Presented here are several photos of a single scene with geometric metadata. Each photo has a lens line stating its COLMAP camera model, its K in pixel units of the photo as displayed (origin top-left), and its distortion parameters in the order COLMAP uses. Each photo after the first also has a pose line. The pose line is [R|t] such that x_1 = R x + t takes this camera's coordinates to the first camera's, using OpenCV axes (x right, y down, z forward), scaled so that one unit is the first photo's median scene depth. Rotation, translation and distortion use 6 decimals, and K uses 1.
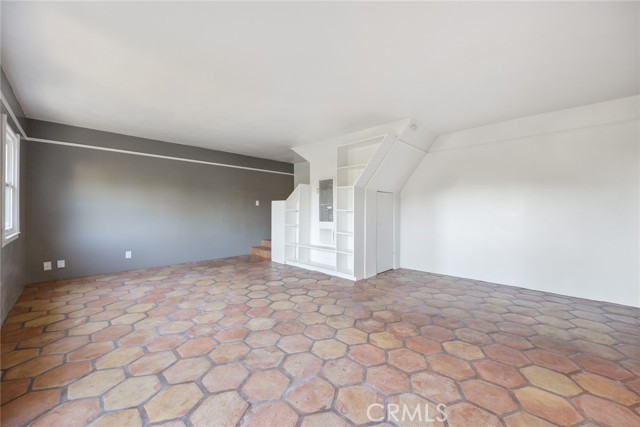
lens RADIAL K [[249.0, 0, 320.0], [0, 249.0, 213.5], [0, 0, 1]] dist [-0.003042, -0.000184]
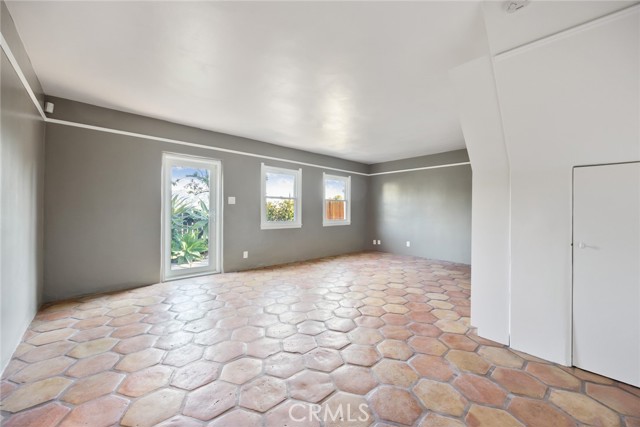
lens RADIAL K [[245.9, 0, 320.7], [0, 245.9, 211.5], [0, 0, 1]] dist [-0.000828, 0.000141]
pose [[-0.041244, -0.002247, -0.999147, 0.769584], [-0.020180, 0.999795, -0.001416, -0.004908], [0.998945, 0.020105, -0.041281, 0.702958]]
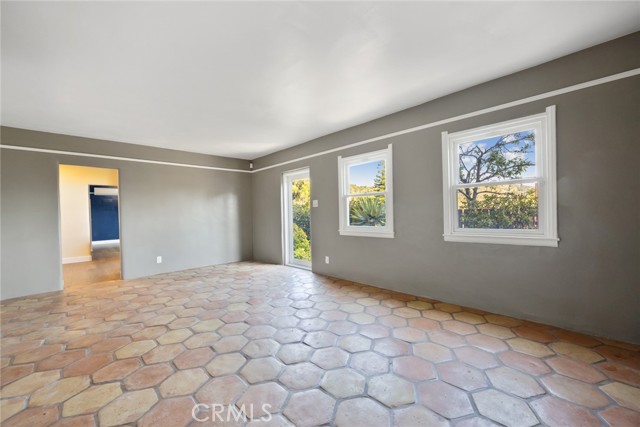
lens RADIAL K [[255.2, 0, 320.0], [0, 255.2, 213.5], [0, 0, 1]] dist [-0.000931, -0.000288]
pose [[-0.999688, 0.020070, 0.014854, -0.445548], [0.020297, 0.999676, 0.015333, -0.020727], [-0.014541, 0.015630, -0.999772, 1.488320]]
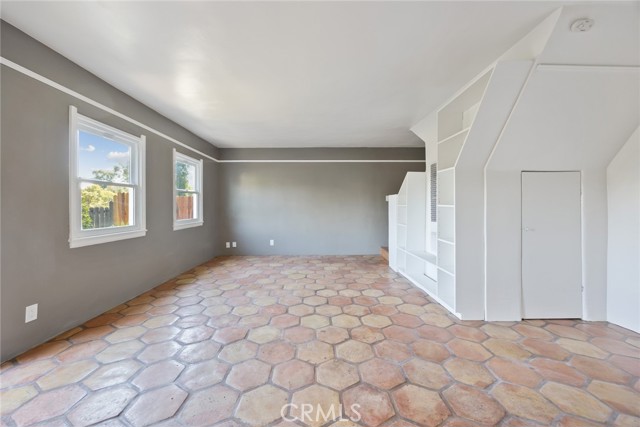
lens RADIAL K [[248.4, 0, 316.6], [0, 248.4, 206.7], [0, 0, 1]] dist [-0.002727, -0.000206]
pose [[0.708906, -0.007029, -0.705268, 0.347227], [-0.001506, 0.999933, -0.011479, -0.002072], [0.705302, 0.009200, 0.708847, 0.330097]]
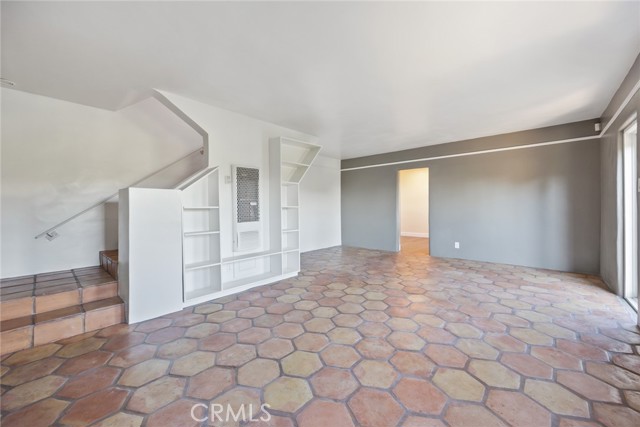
lens RADIAL K [[253.7, 0, 318.9], [0, 253.7, 205.5], [0, 0, 1]] dist [-0.001483, -0.000129]
pose [[-0.045179, -0.001307, 0.998978, -0.972185], [0.020299, 0.999791, 0.002226, -0.019733], [-0.998773, 0.020379, -0.045143, 1.018191]]
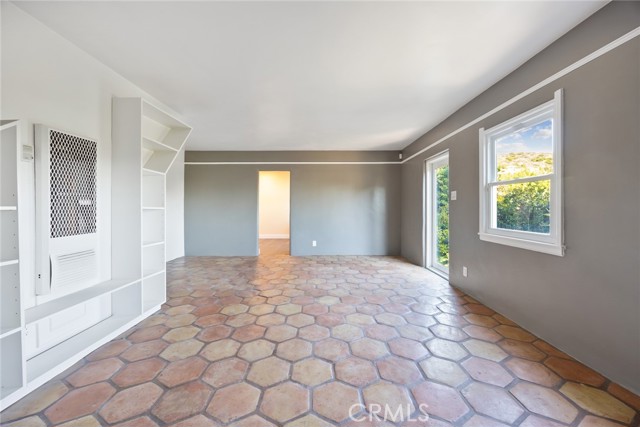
lens RADIAL K [[248.3, 0, 321.5], [0, 248.3, 206.3], [0, 0, 1]] dist [-0.000417, -0.000090]
pose [[-0.708556, 0.000241, 0.705654, -0.716625], [0.006838, 0.999955, 0.006525, -0.020685], [-0.705621, 0.009449, -0.708526, 1.252198]]
